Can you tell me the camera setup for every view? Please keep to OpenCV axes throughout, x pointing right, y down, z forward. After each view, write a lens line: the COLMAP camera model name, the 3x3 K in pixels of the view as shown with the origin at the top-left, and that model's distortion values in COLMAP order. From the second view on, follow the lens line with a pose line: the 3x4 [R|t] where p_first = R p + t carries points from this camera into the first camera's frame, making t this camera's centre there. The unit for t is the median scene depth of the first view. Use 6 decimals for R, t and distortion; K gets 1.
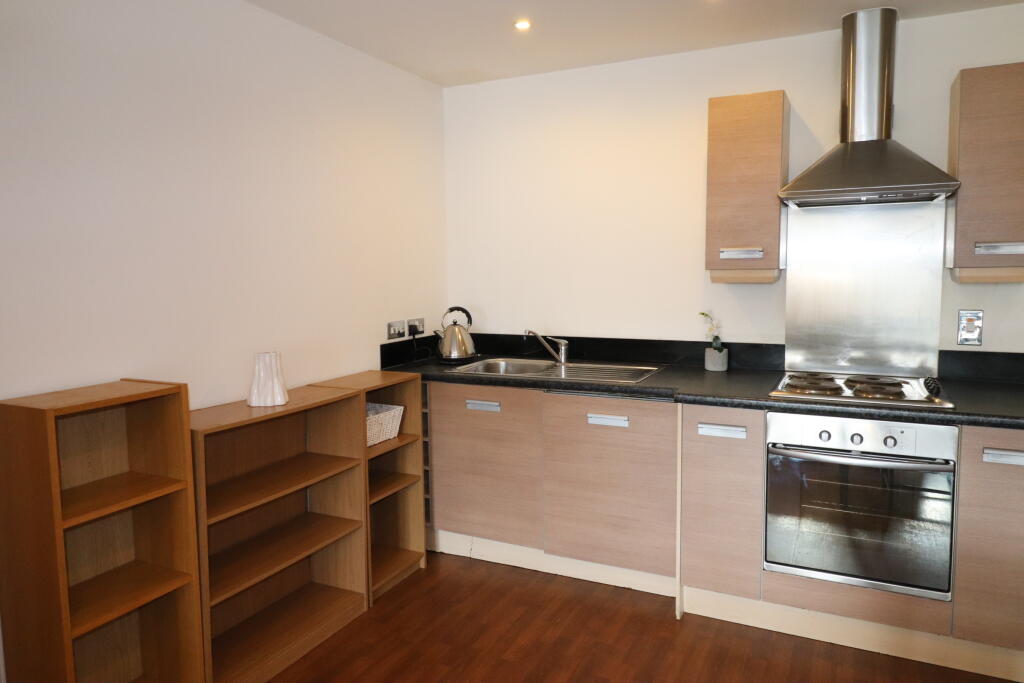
lens RADIAL K [[688.3, 0, 510.6], [0, 688.3, 330.2], [0, 0, 1]] dist [-0.004417, -0.002033]
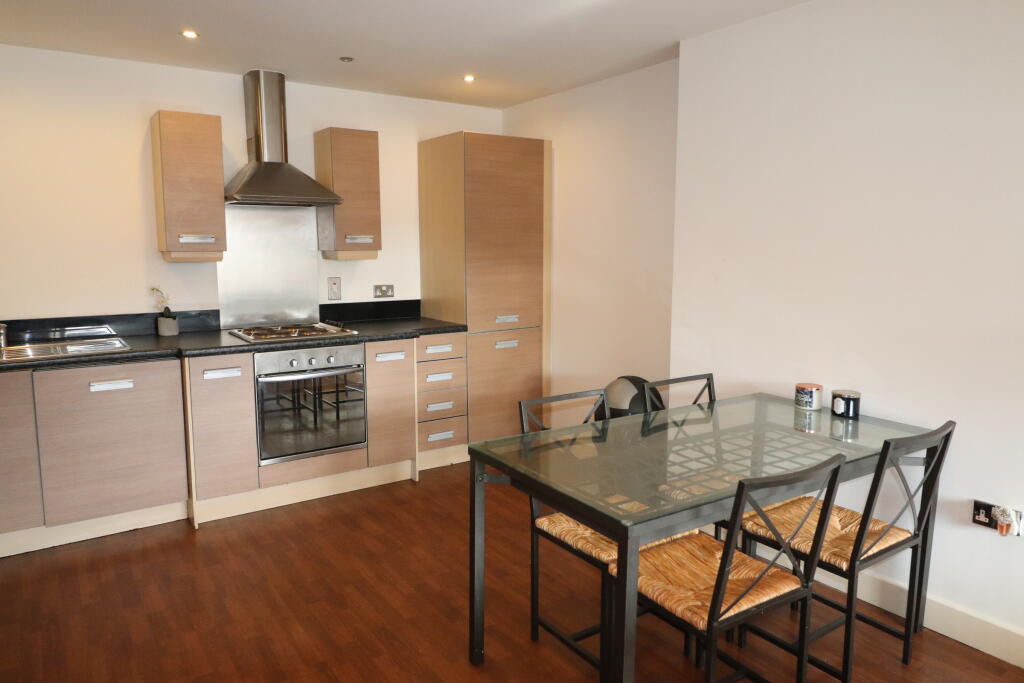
lens RADIAL K [[688.3, 0, 509.9], [0, 688.3, 342.6], [0, 0, 1]] dist [-0.004417, -0.002033]
pose [[0.490481, -0.112393, 0.864174, -0.509168], [0.074640, 0.993422, 0.086839, 0.012162], [-0.868249, 0.021909, 0.495644, -0.130799]]
